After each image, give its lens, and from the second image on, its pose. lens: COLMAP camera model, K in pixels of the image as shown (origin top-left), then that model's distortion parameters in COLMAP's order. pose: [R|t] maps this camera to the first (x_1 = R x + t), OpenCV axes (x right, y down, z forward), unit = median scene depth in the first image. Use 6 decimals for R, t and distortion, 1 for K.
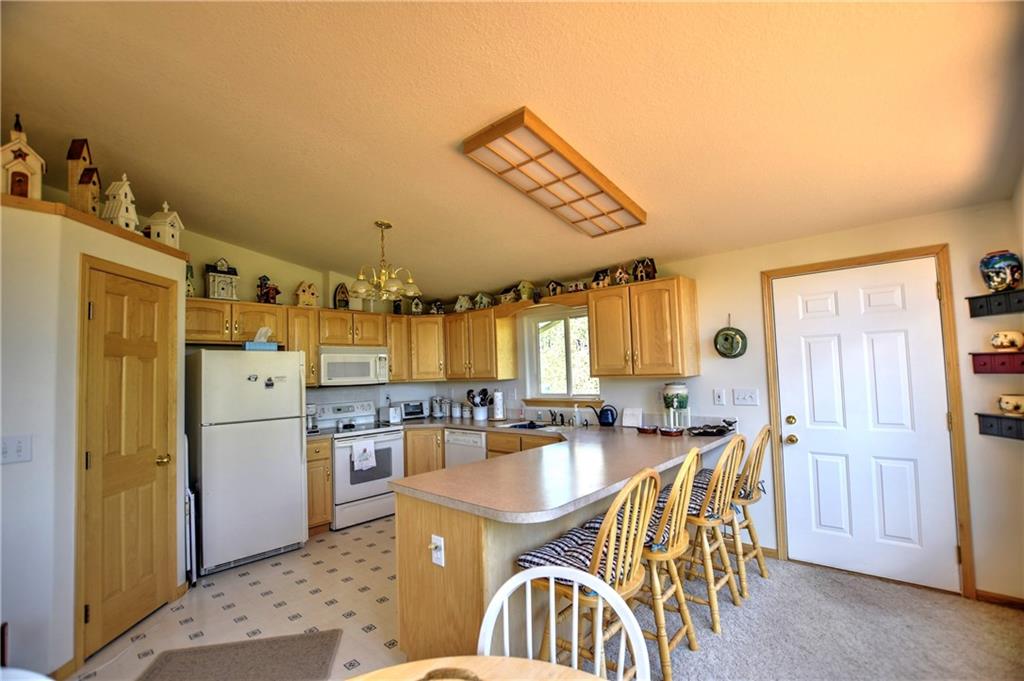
lens RADIAL K [[452.5, 0, 514.3], [0, 452.5, 347.9], [0, 0, 1]] dist [-0.028348, 0.001360]
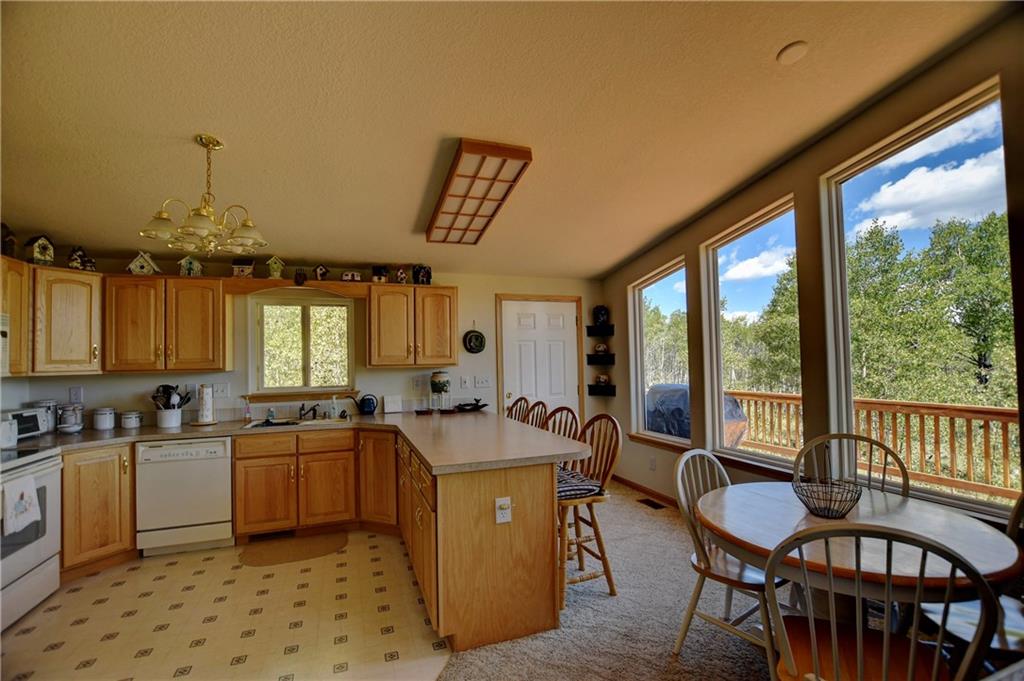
lens RADIAL K [[452.5, 0, 514.3], [0, 452.5, 347.9], [0, 0, 1]] dist [-0.028348, 0.001360]
pose [[0.460171, 0.046767, 0.886598, -0.549171], [-0.042398, 0.998630, -0.030671, 0.035593], [-0.886817, -0.023476, 0.461524, 0.214211]]
